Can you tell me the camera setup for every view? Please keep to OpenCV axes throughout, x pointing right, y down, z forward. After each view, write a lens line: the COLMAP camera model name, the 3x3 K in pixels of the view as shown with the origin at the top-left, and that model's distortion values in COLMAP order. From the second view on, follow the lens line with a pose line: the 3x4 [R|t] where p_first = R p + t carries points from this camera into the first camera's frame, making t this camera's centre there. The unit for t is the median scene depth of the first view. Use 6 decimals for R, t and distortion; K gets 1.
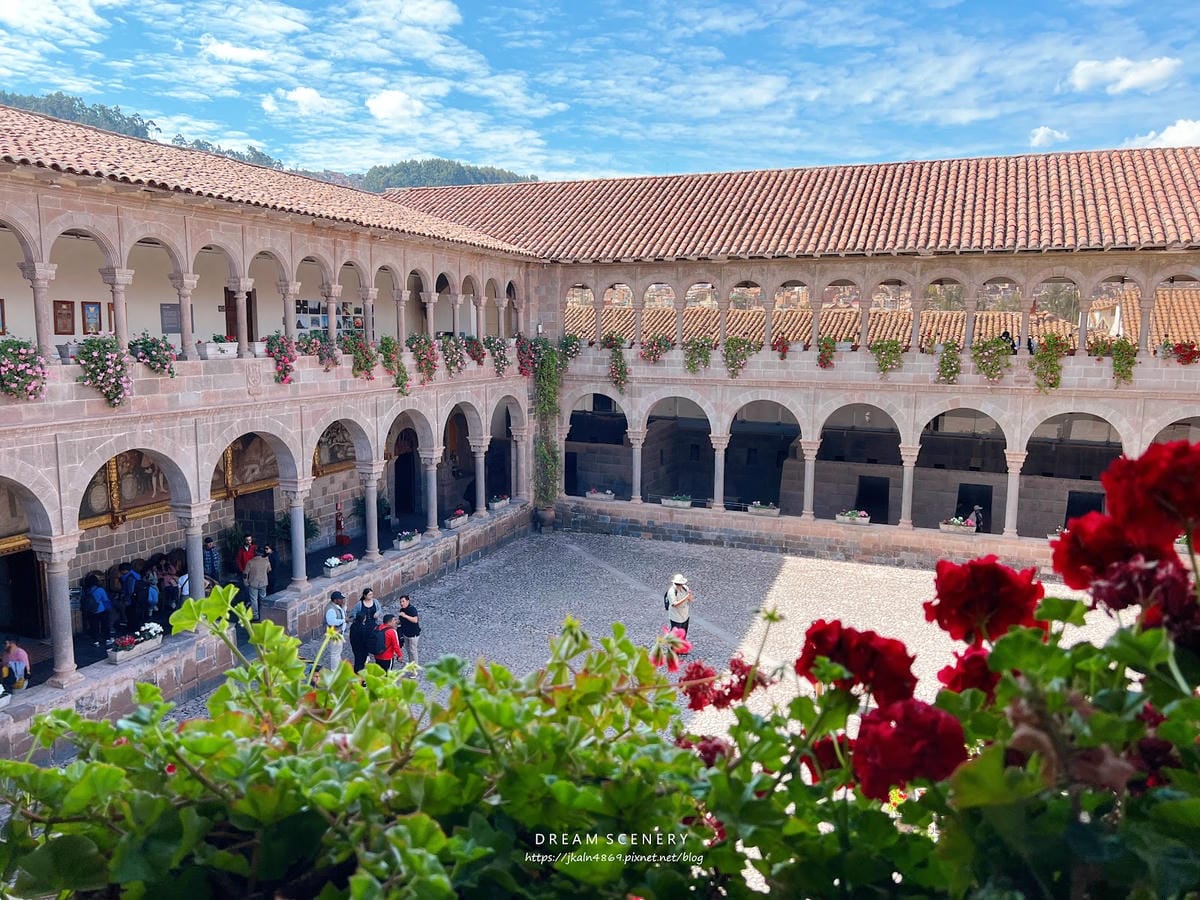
lens RADIAL K [[886.5, 0, 600.7], [0, 886.5, 445.5], [0, 0, 1]] dist [0.014113, -0.001516]
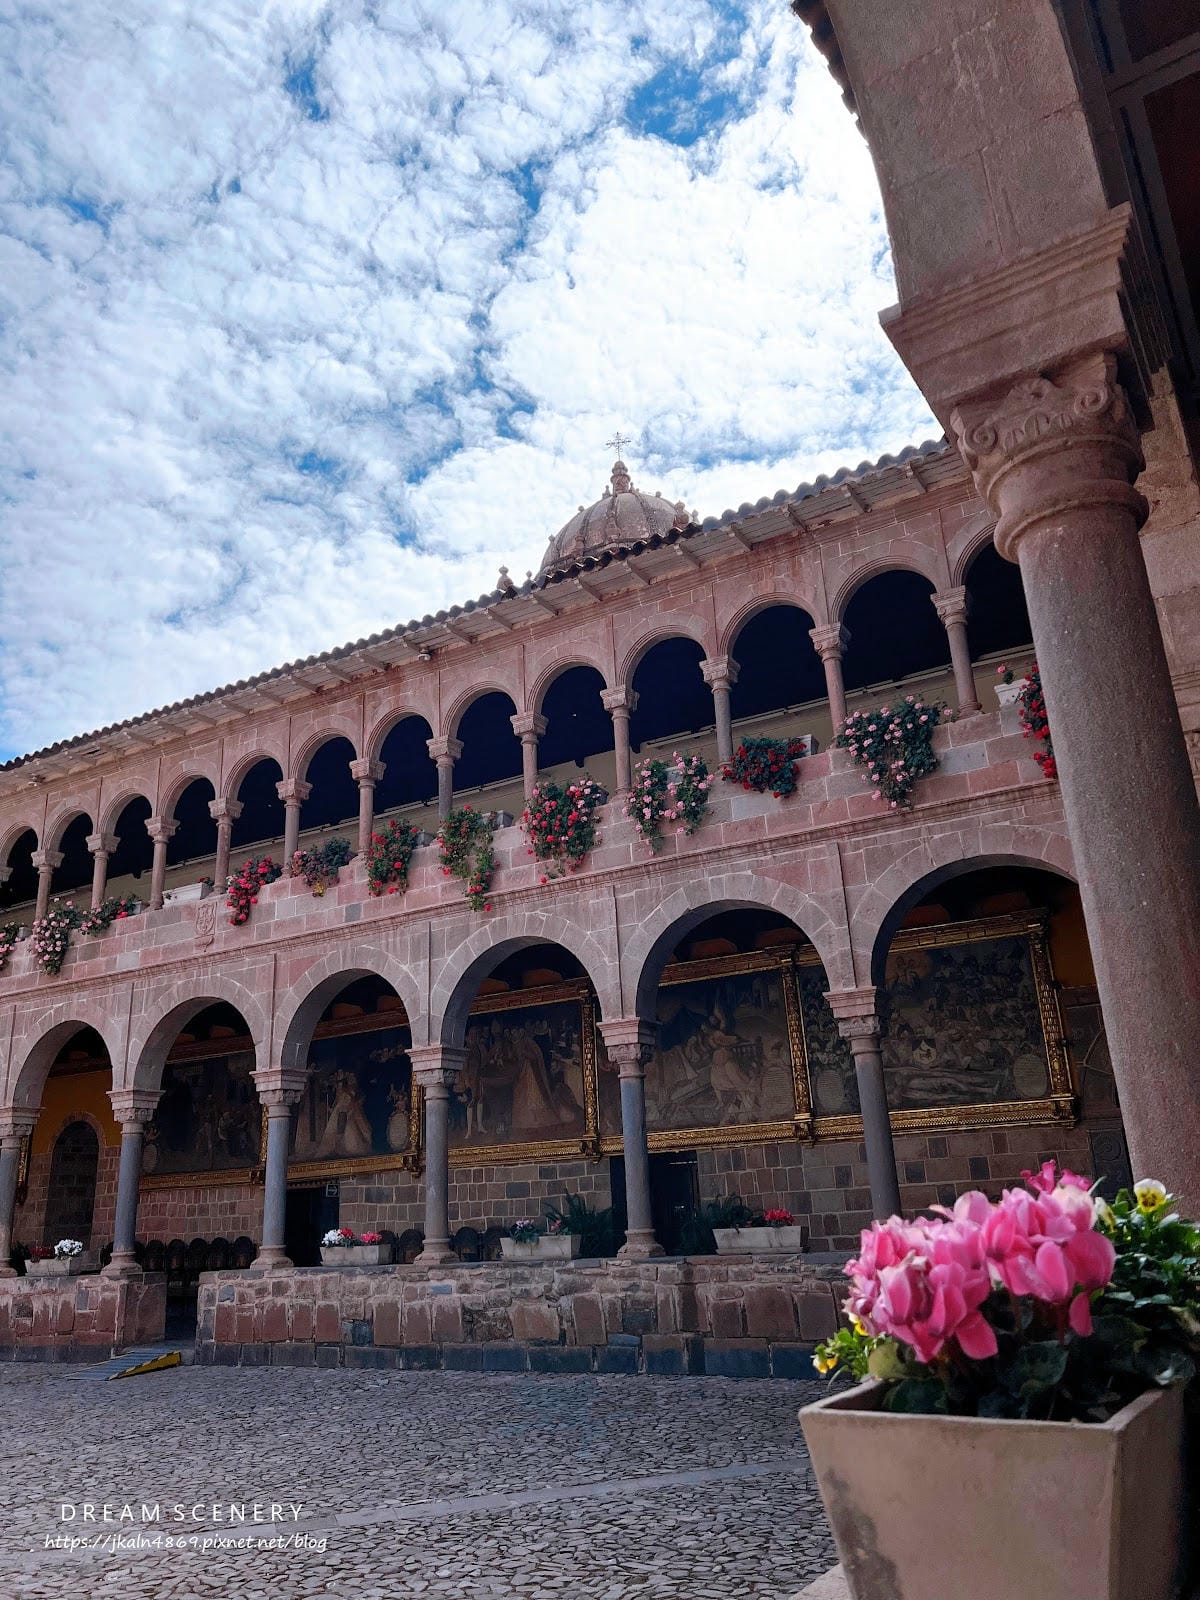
lens RADIAL K [[1182.0, 0, 600.7], [0, 1182.0, 798.6], [0, 0, 1]] dist [0.014113, -0.001516]
pose [[-0.168102, -0.331766, -0.928264, 0.425892], [-0.086627, 0.942992, -0.321343, 0.096375], [0.981956, 0.026394, -0.187259, 1.277299]]
